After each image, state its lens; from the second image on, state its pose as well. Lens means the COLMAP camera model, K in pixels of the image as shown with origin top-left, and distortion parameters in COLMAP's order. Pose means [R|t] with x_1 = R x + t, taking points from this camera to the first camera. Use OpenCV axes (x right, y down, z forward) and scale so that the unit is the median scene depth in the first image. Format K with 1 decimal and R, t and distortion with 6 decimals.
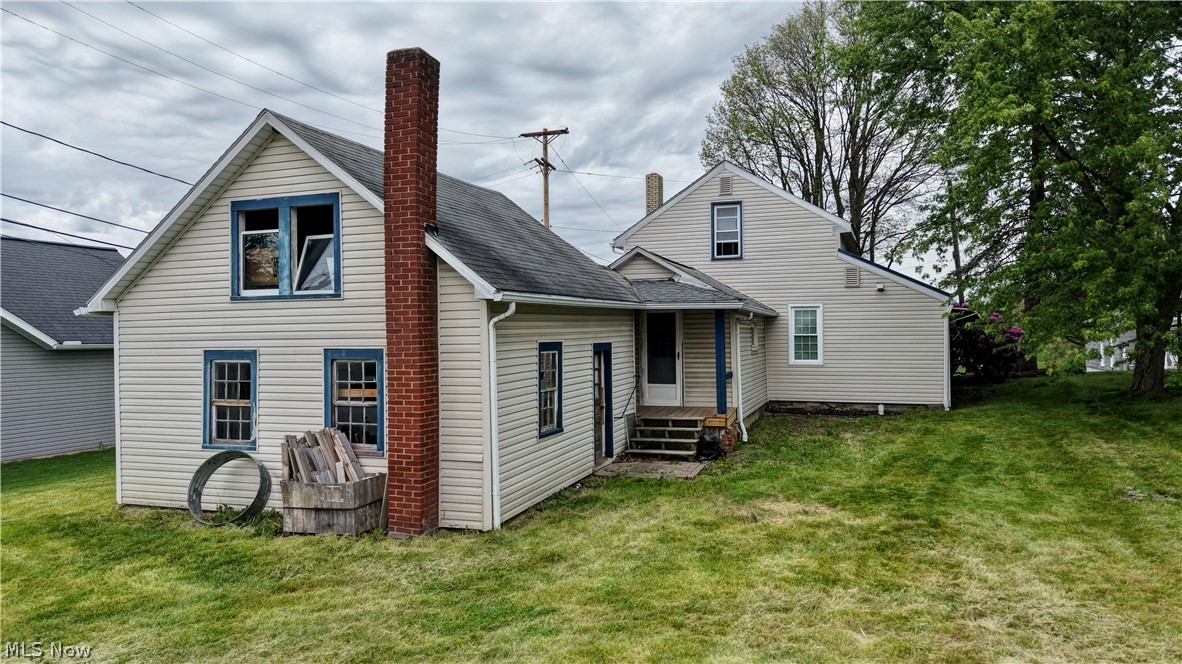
lens RADIAL K [[781.9, 0, 591.0], [0, 781.9, 332.0], [0, 0, 1]] dist [0.056931, -0.102012]
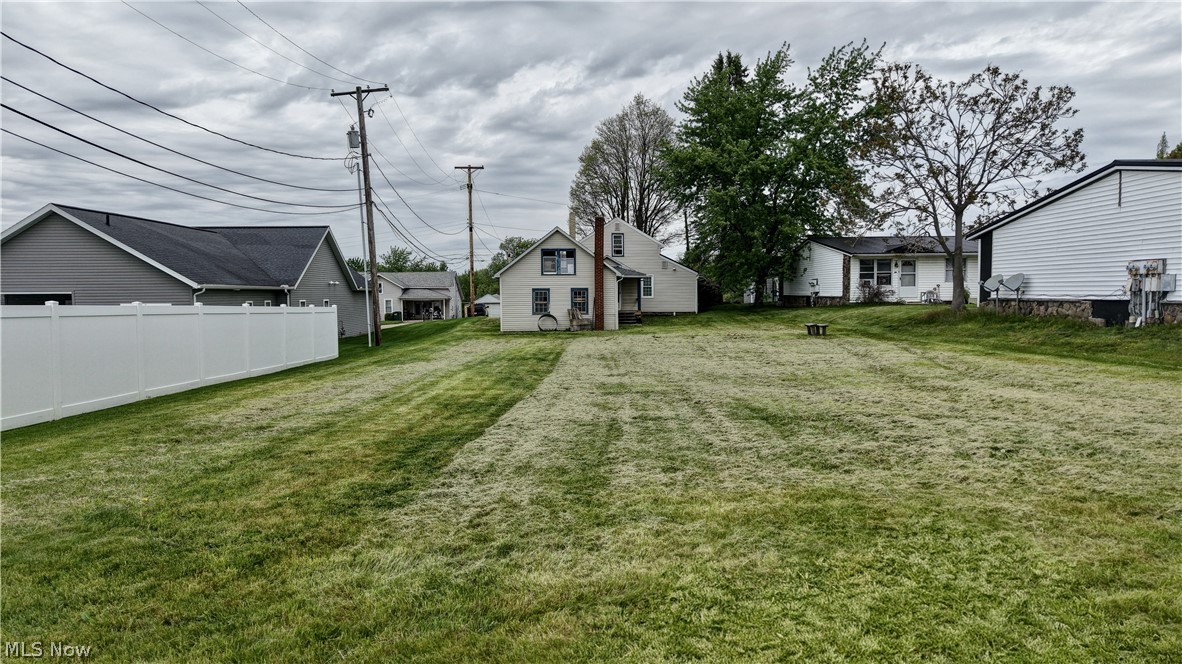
lens RADIAL K [[781.9, 0, 591.0], [0, 781.9, 332.0], [0, 0, 1]] dist [0.056931, -0.102012]
pose [[0.934196, -0.016455, 0.356381, -1.563797], [-0.003694, 0.998436, 0.055781, 0.021887], [-0.356741, -0.053427, 0.932674, -2.572607]]
